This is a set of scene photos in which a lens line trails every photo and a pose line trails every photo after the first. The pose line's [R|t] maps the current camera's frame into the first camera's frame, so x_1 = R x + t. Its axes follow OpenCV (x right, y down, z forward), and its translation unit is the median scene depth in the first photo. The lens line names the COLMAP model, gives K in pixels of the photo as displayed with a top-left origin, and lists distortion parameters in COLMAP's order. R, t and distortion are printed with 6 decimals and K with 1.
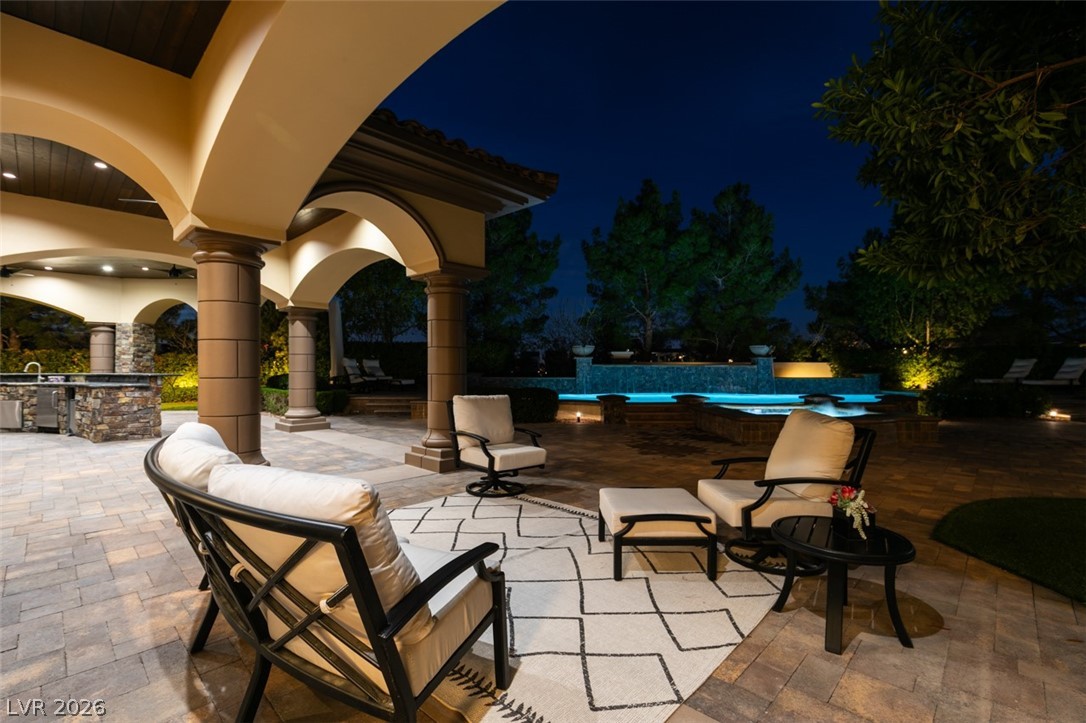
lens RADIAL K [[479.1, 0, 543.5], [0, 479.1, 364.8], [0, 0, 1]] dist [-0.000589, -0.000332]
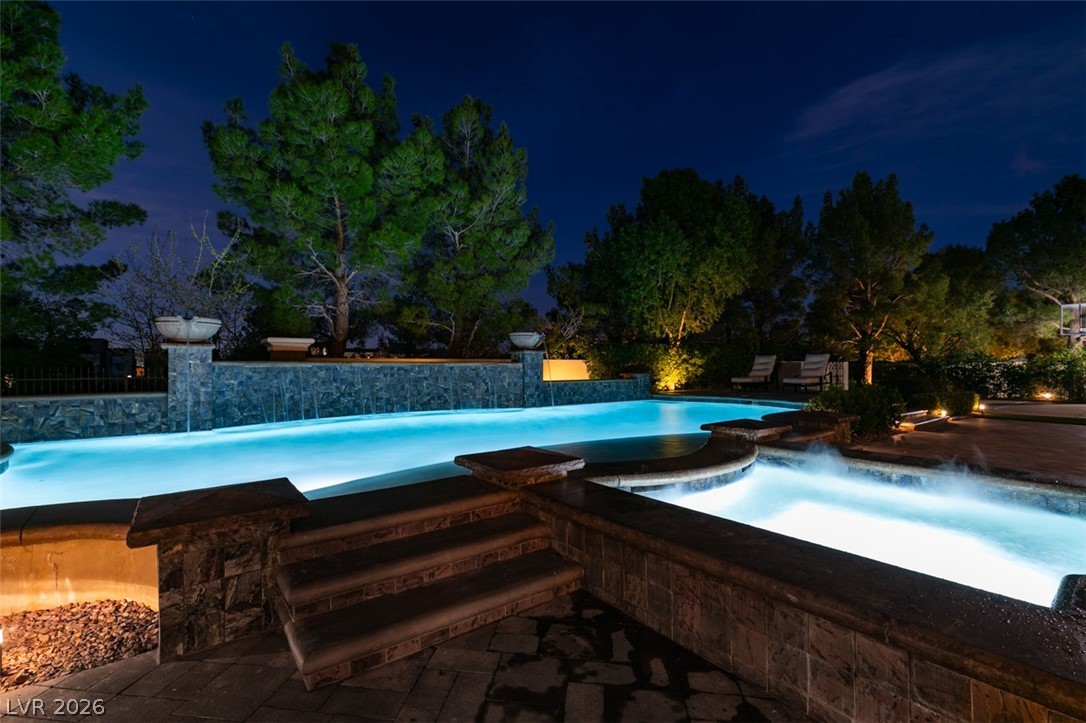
lens RADIAL K [[481.1, 0, 540.4], [0, 481.1, 365.2], [0, 0, 1]] dist [0.003859, -0.000846]
pose [[0.808413, -0.004458, 0.588599, 0.075085], [0.005206, 0.999986, 0.000424, 0.003283], [-0.588592, 0.002722, 0.808425, 0.417741]]
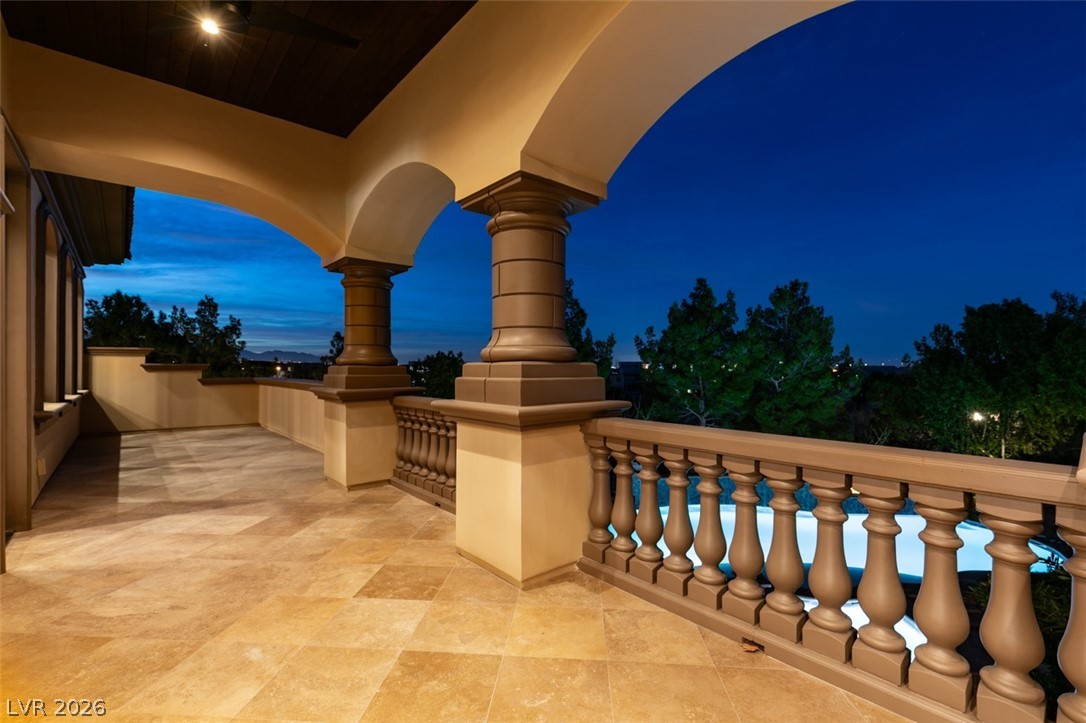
lens RADIAL K [[481.1, 0, 540.4], [0, 481.1, 365.2], [0, 0, 1]] dist [0.003859, -0.000846]
pose [[0.995834, -0.001140, -0.091178, -0.030939], [0.001232, 0.999999, 0.000954, -0.222924], [0.091177, -0.001063, 0.995834, -0.044857]]
